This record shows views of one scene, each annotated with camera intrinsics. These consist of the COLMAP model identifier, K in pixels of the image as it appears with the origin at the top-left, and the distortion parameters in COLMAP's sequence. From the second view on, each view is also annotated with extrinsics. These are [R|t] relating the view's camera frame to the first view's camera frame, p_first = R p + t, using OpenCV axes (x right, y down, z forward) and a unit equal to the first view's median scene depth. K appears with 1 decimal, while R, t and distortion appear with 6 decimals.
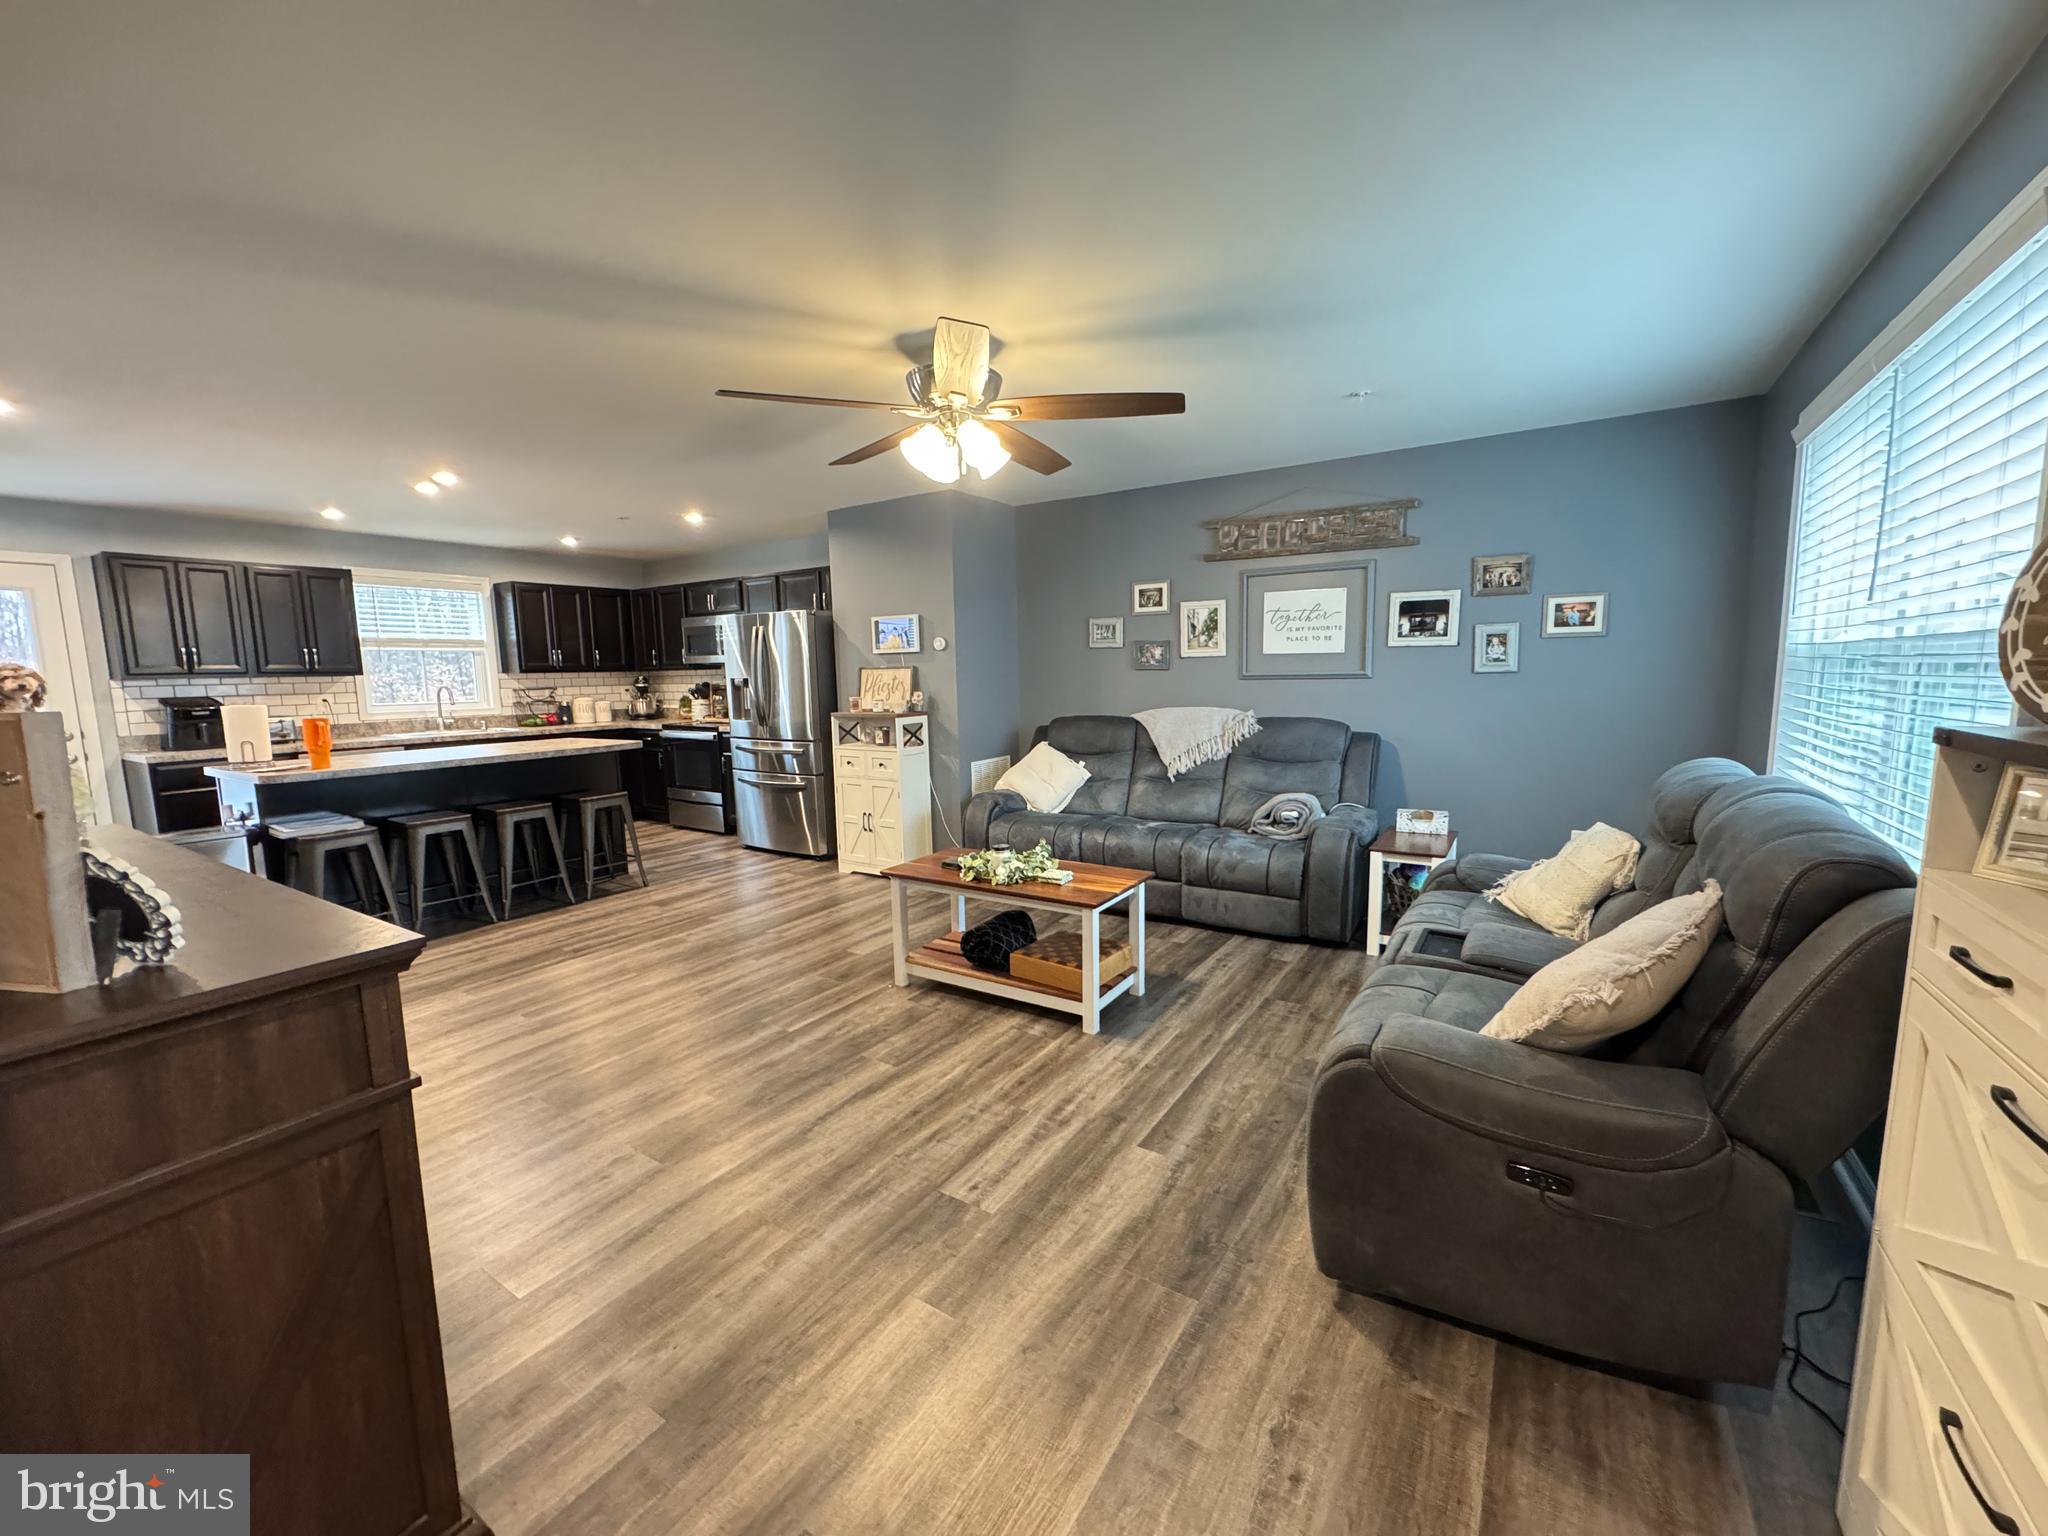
lens RADIAL K [[812.3, 0, 1024.0], [0, 812.3, 768.0], [0, 0, 1]] dist [-0.002590, 0.000884]
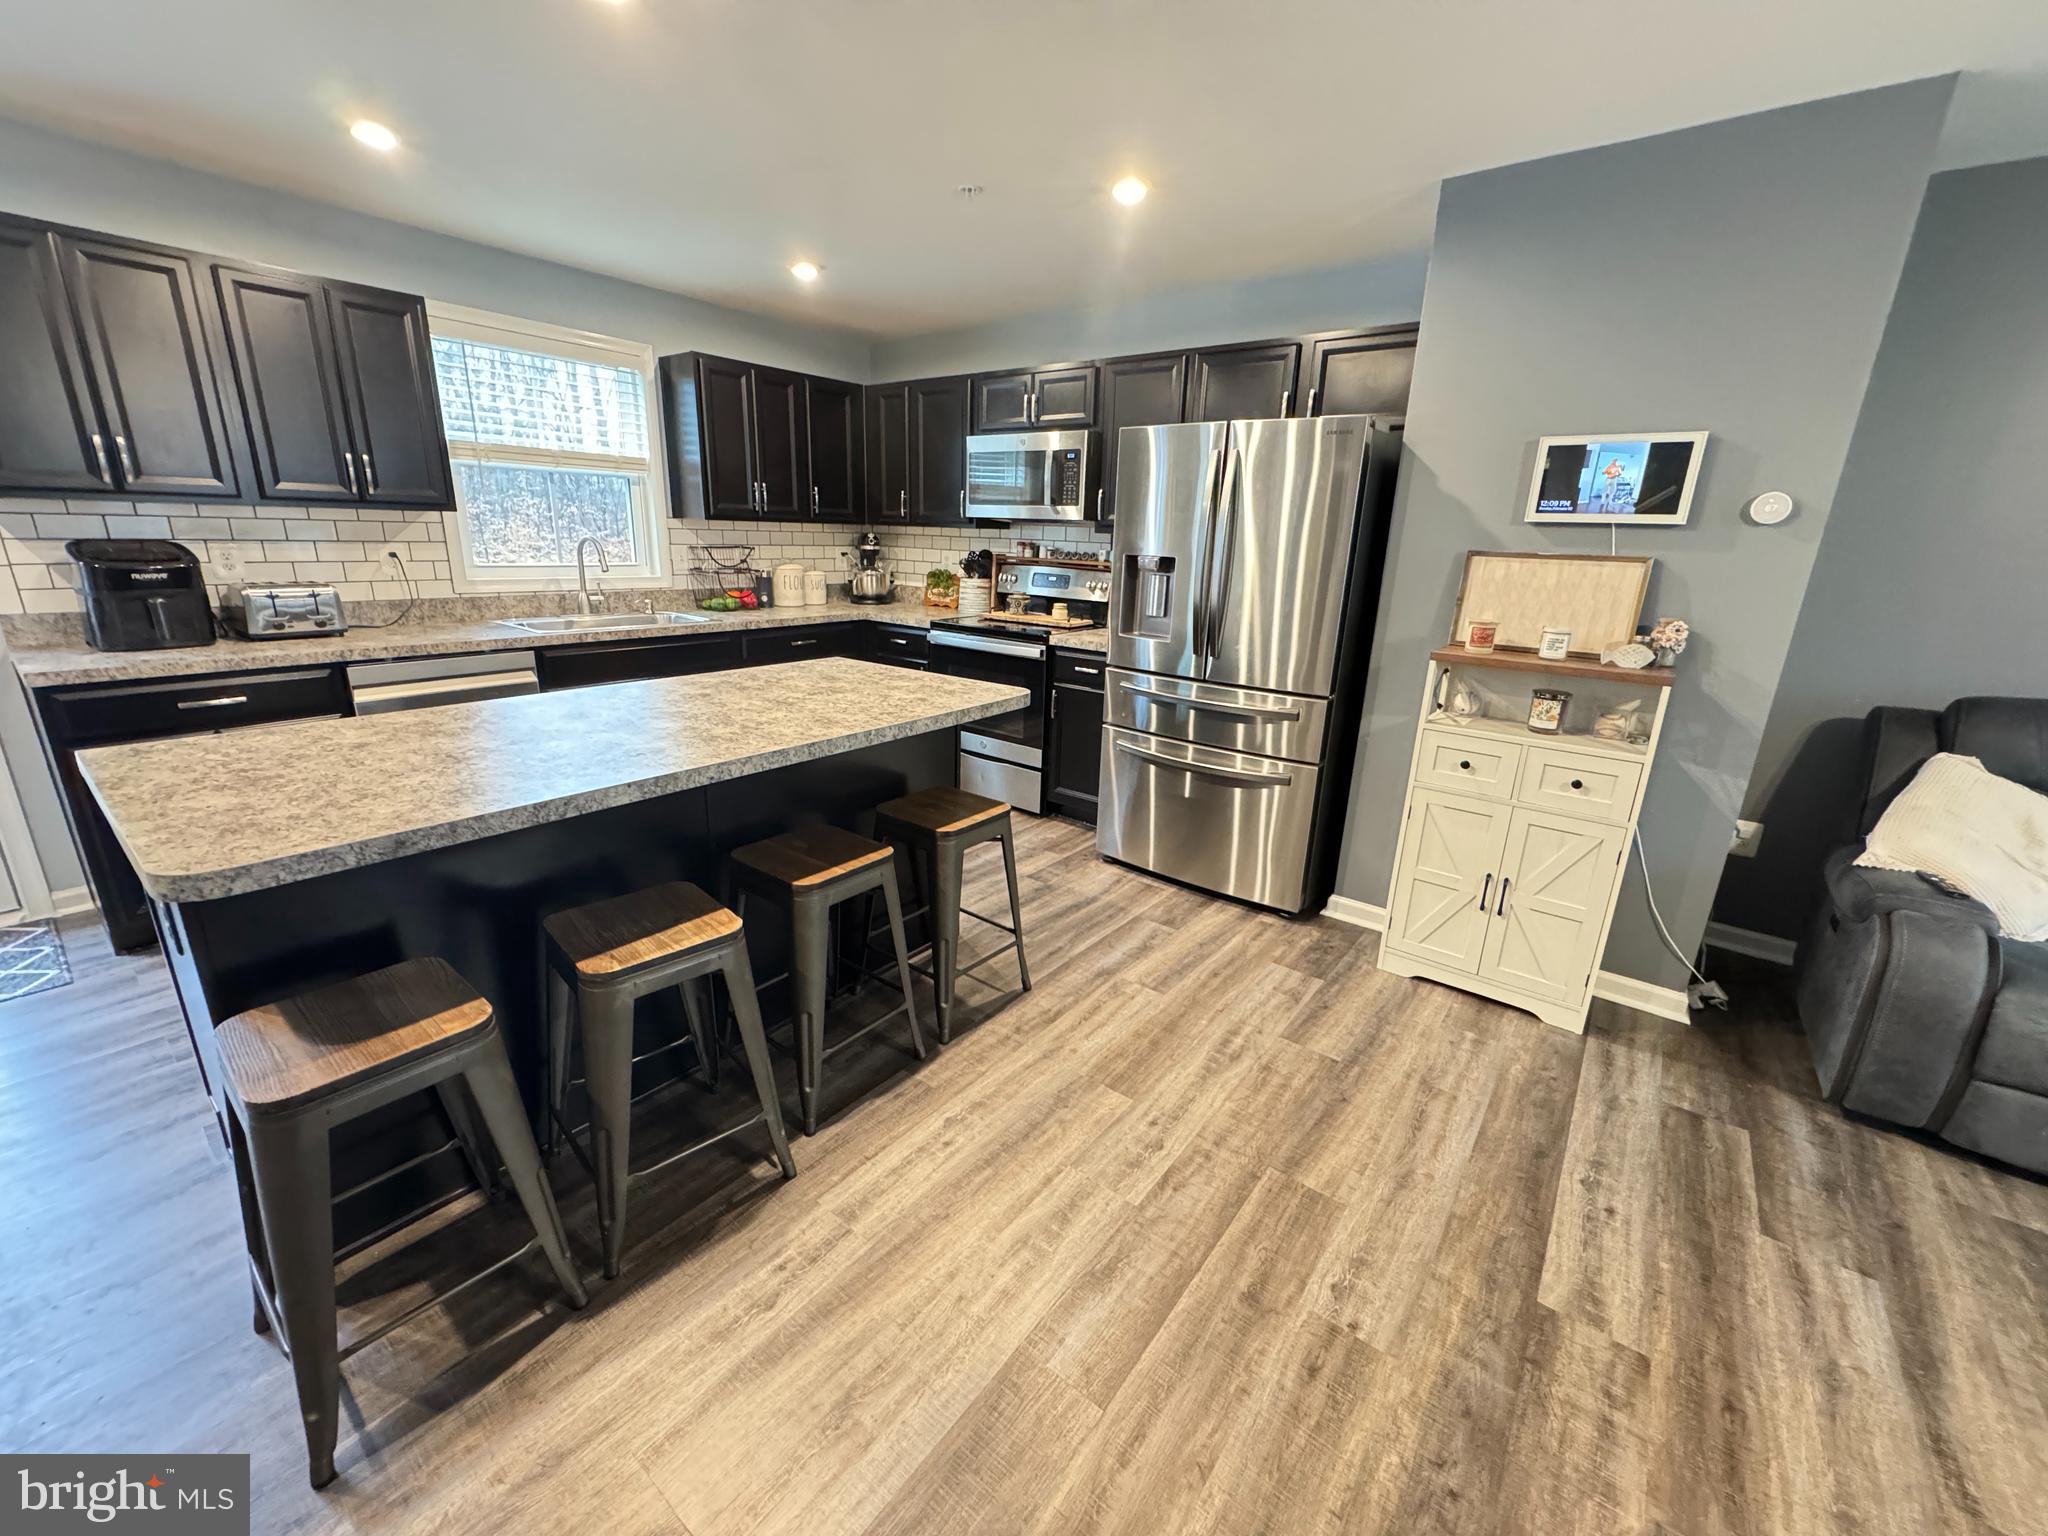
lens RADIAL K [[812.3, 0, 1024.0], [0, 812.3, 768.0], [0, 0, 1]] dist [-0.002590, 0.000884]
pose [[0.994792, 0.074500, -0.069558, -0.410698], [-0.062249, 0.984468, 0.164160, -0.061657], [0.080707, -0.158975, 0.983978, 0.499088]]
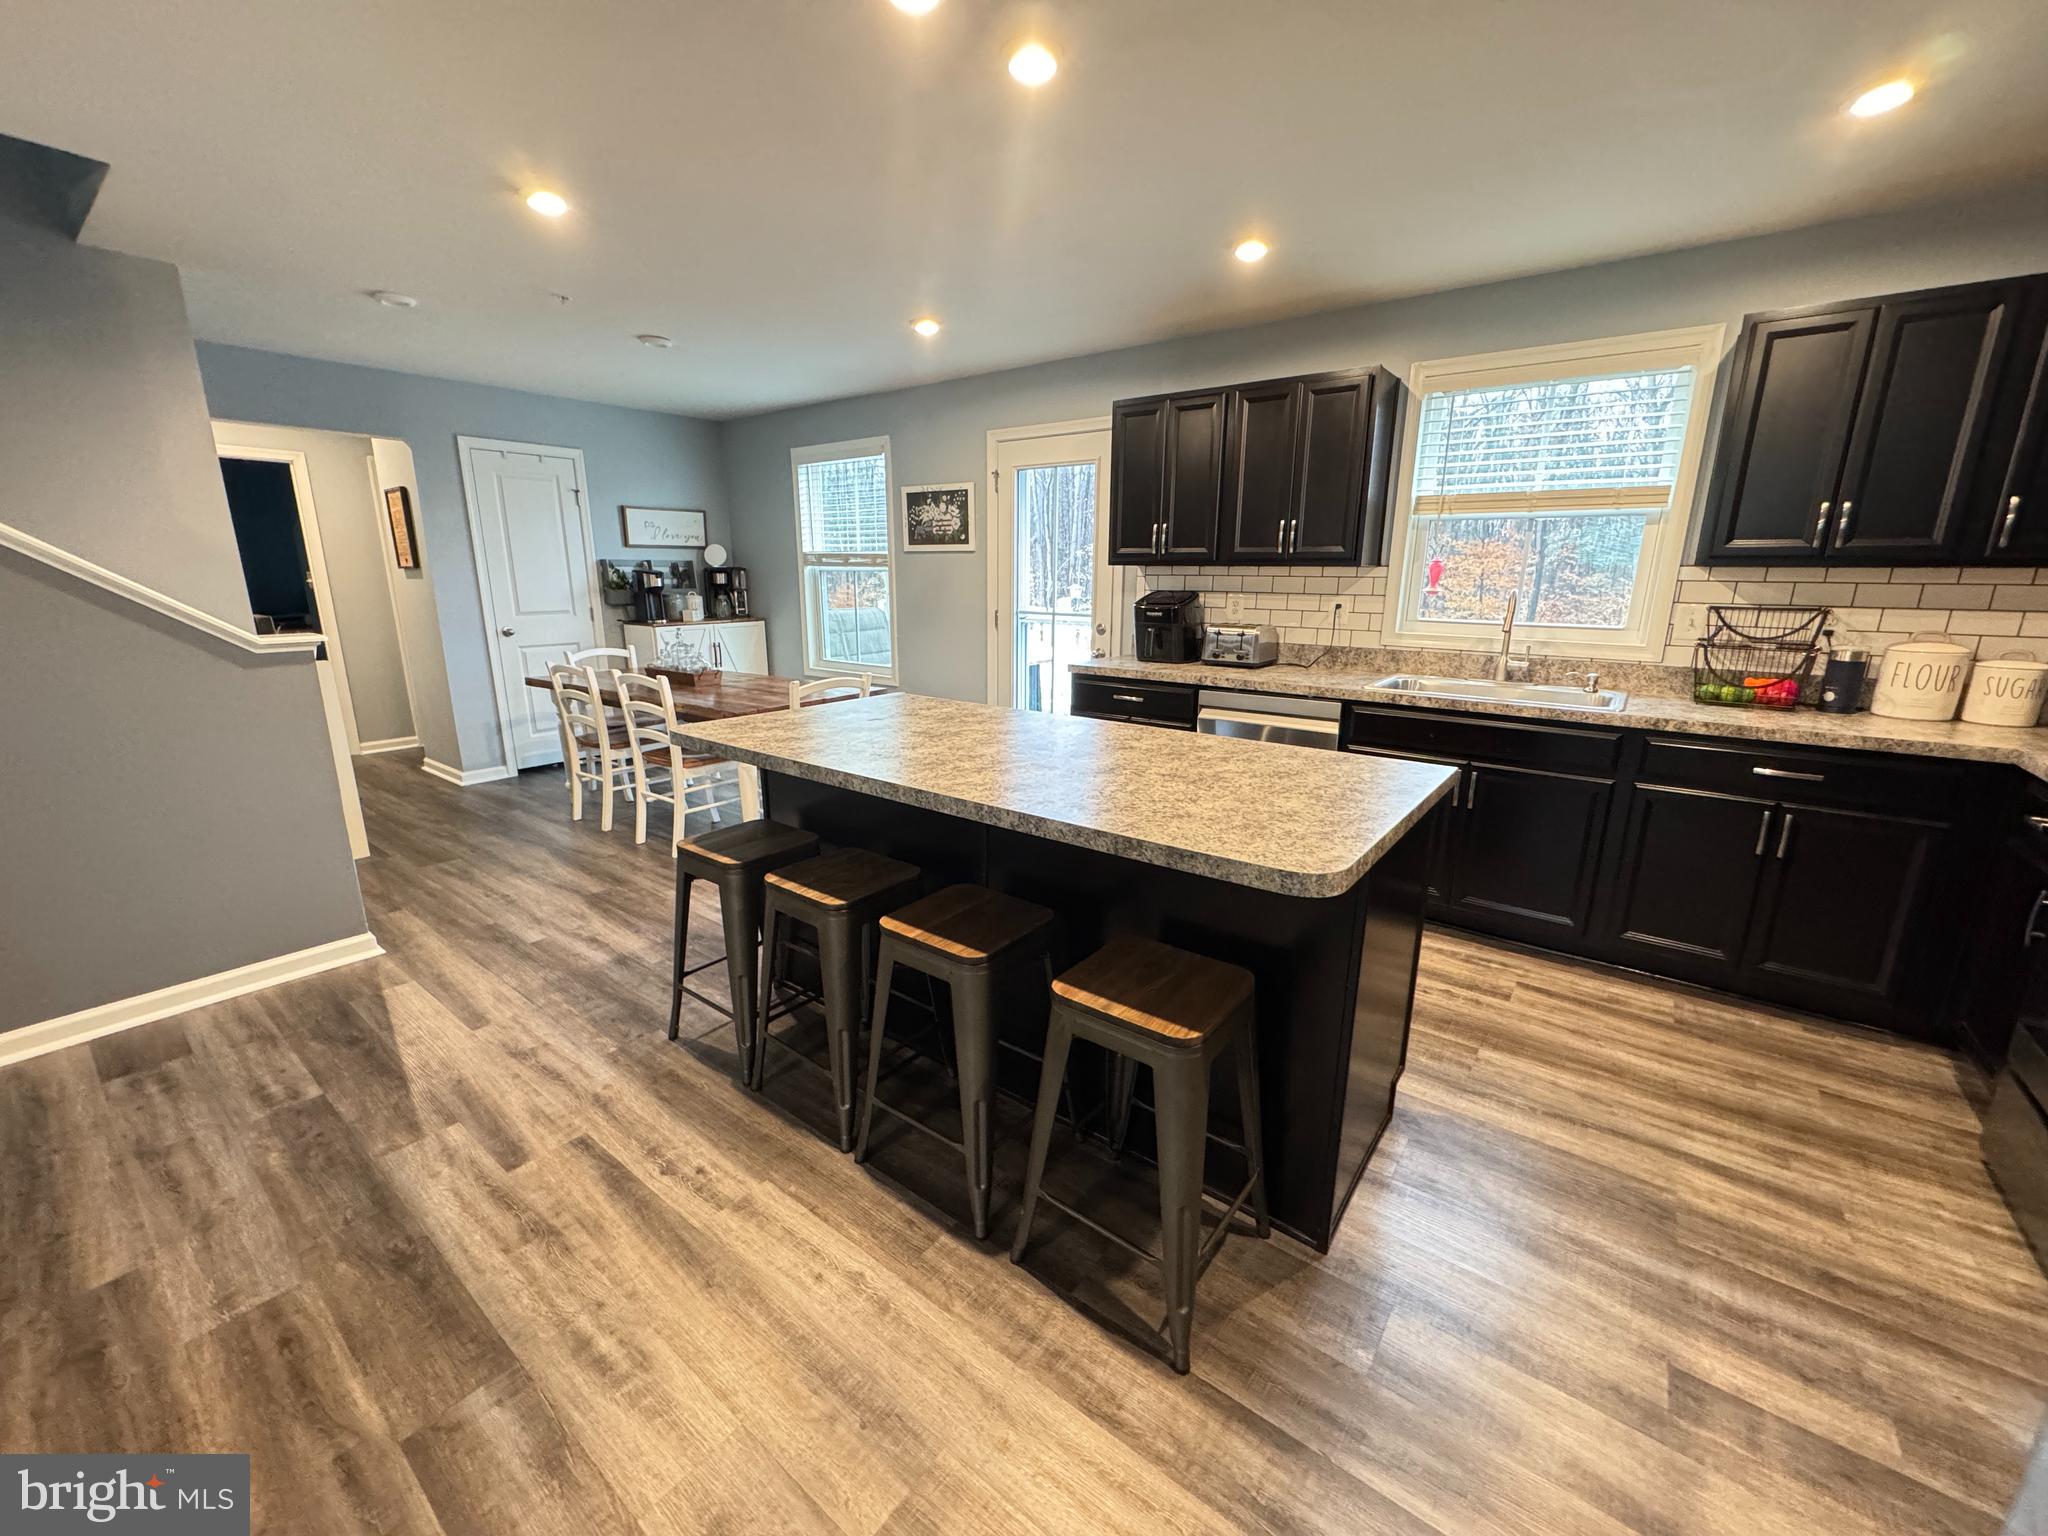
lens RADIAL K [[812.3, 0, 1024.0], [0, 812.3, 768.0], [0, 0, 1]] dist [-0.002590, 0.000884]
pose [[-0.078402, 0.256676, -0.963312, -0.231164], [-0.125051, 0.956122, 0.264938, -0.105992], [0.989048, 0.141235, -0.042864, 0.862831]]
